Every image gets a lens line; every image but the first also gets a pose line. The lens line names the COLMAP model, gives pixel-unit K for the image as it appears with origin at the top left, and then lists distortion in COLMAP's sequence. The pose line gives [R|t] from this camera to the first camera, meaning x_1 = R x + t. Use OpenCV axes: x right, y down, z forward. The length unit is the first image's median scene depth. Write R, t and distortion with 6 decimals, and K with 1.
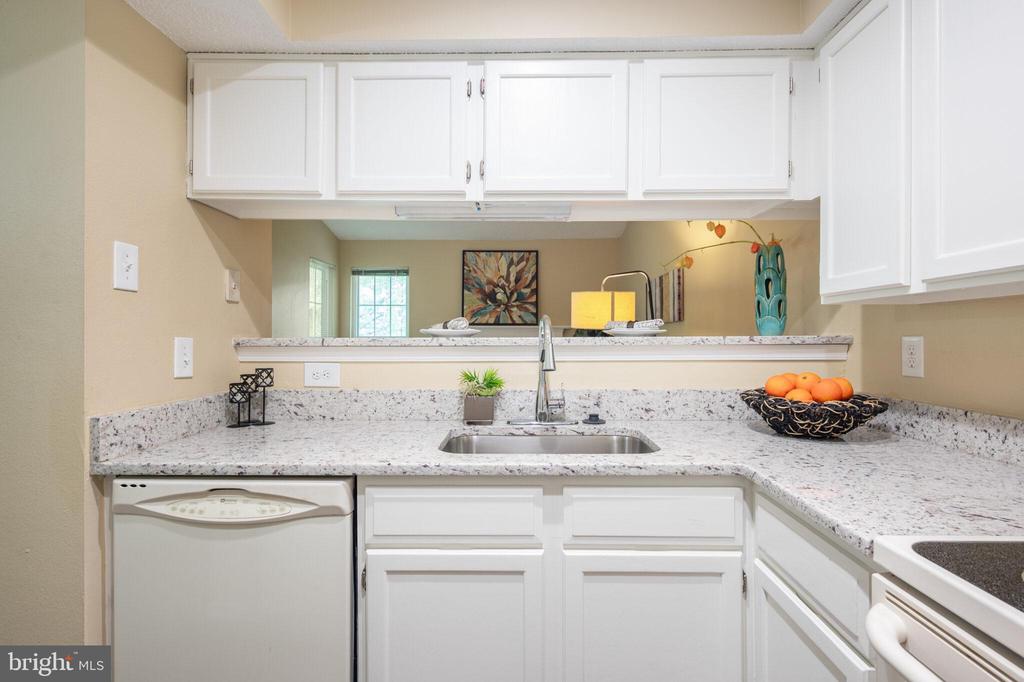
lens RADIAL K [[507.1, 0, 504.6], [0, 507.1, 337.8], [0, 0, 1]] dist [-0.004417, 0.000657]
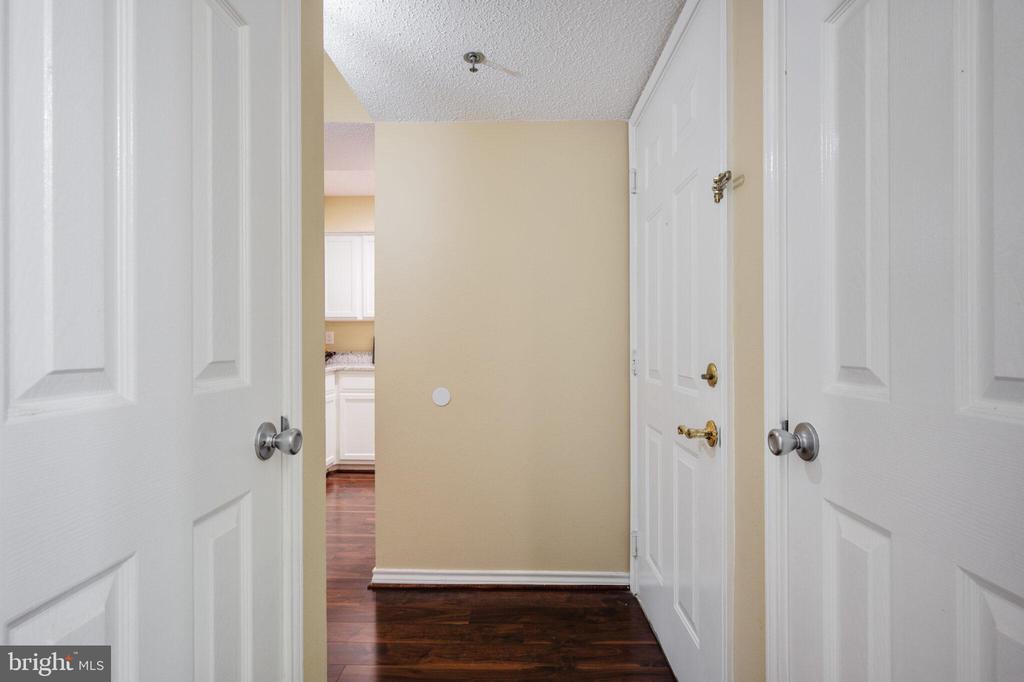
lens RADIAL K [[507.1, 0, 510.2], [0, 507.1, 336.9], [0, 0, 1]] dist [-0.004417, 0.000657]
pose [[-0.010539, 0.008911, 0.999905, -2.207465], [0.010281, 0.999908, -0.008802, 0.065844], [-0.999892, 0.010187, -0.010630, -0.095147]]
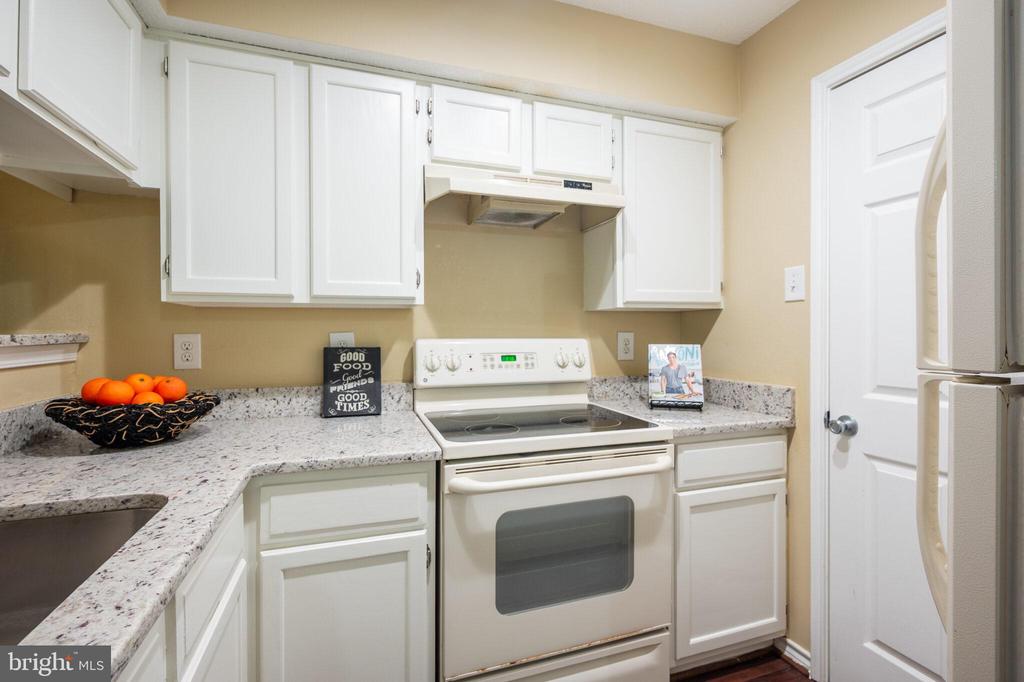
lens RADIAL K [[476.7, 0, 518.9], [0, 476.7, 332.1], [0, 0, 1]] dist [-0.000603, 0.001060]
pose [[-0.363926, -0.000124, 0.931428, -0.436796], [0.005021, 0.999985, 0.002095, -0.005120], [-0.931414, 0.005439, -0.363920, 0.639576]]
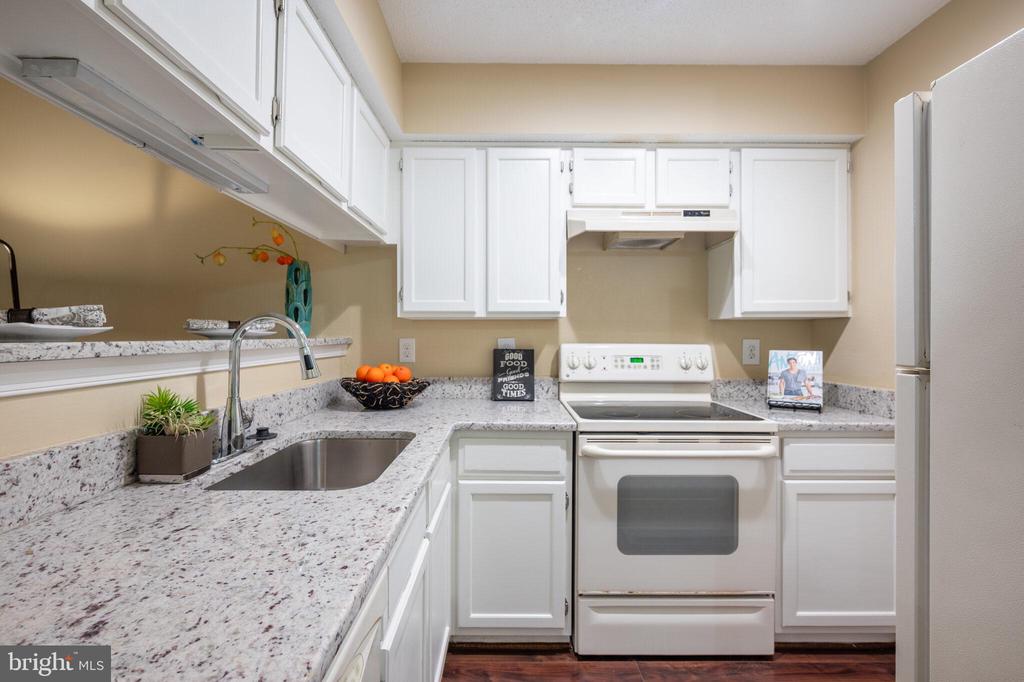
lens RADIAL K [[476.7, 0, 513.5], [0, 476.7, 333.8], [0, 0, 1]] dist [-0.000603, 0.001060]
pose [[-0.049209, 0.007428, 0.998761, -0.730549], [-0.000068, 0.999972, -0.007441, -0.005662], [-0.998789, -0.000434, -0.049207, 0.669387]]
